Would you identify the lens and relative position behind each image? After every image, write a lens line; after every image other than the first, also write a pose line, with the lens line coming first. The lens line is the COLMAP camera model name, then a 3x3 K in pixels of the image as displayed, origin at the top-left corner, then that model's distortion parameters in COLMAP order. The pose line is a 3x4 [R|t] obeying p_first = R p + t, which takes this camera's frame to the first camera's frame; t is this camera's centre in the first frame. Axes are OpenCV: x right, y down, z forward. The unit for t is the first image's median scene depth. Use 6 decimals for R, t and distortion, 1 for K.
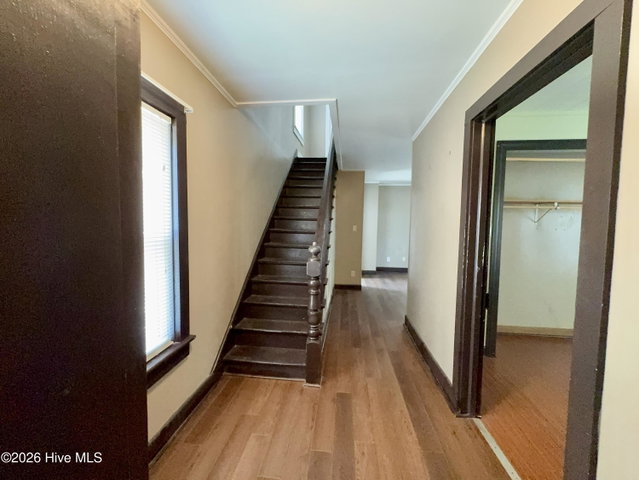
lens RADIAL K [[259.8, 0, 319.2], [0, 259.8, 237.1], [0, 0, 1]] dist [0.000285, 0.000262]
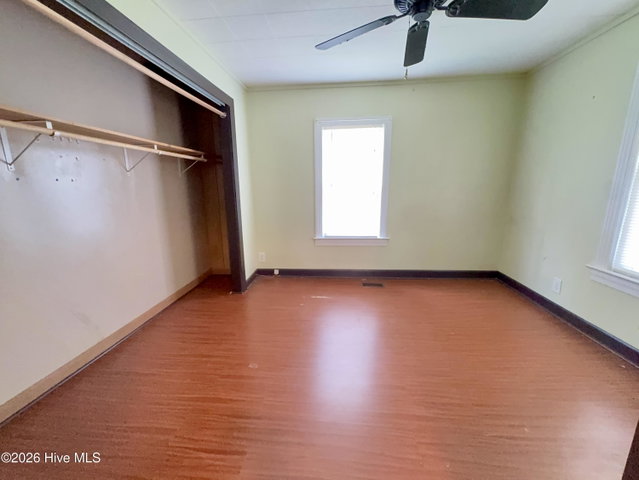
lens RADIAL K [[259.8, 0, 319.2], [0, 259.8, 237.1], [0, 0, 1]] dist [0.000285, 0.000262]
pose [[0.030845, -0.217737, 0.975520, 0.379764], [0.037585, 0.975547, 0.216555, -0.008545], [-0.998817, 0.029985, 0.038274, 0.445794]]
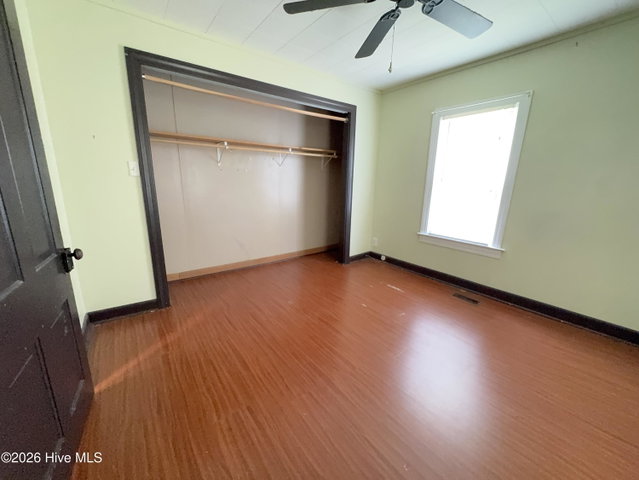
lens RADIAL K [[254.3, 0, 318.7], [0, 254.3, 239.1], [0, 0, 1]] dist [-0.001806, -0.000184]
pose [[0.759686, -0.155742, 0.631364, 0.462661], [0.009788, 0.973526, 0.228367, 0.010623], [-0.650216, -0.167308, 0.741099, -0.009328]]
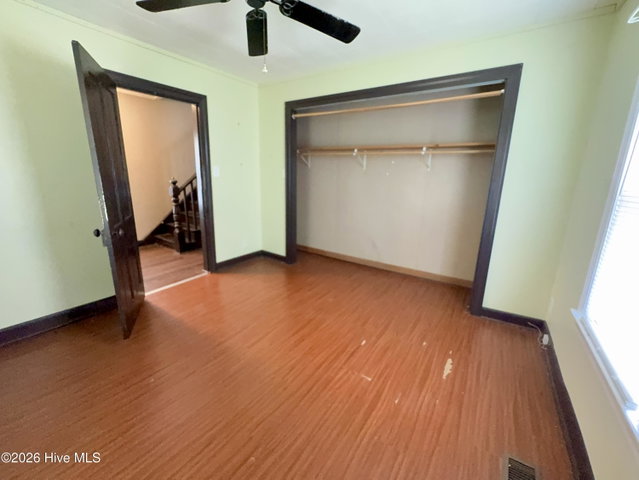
lens RADIAL K [[258.4, 0, 328.2], [0, 258.4, 239.6], [0, 0, 1]] dist [-0.031841, 0.000093]
pose [[0.866551, 0.121456, -0.484085, 1.267381], [-0.027542, 0.980096, 0.196603, 0.034589], [0.498329, -0.157034, 0.852648, -0.076923]]
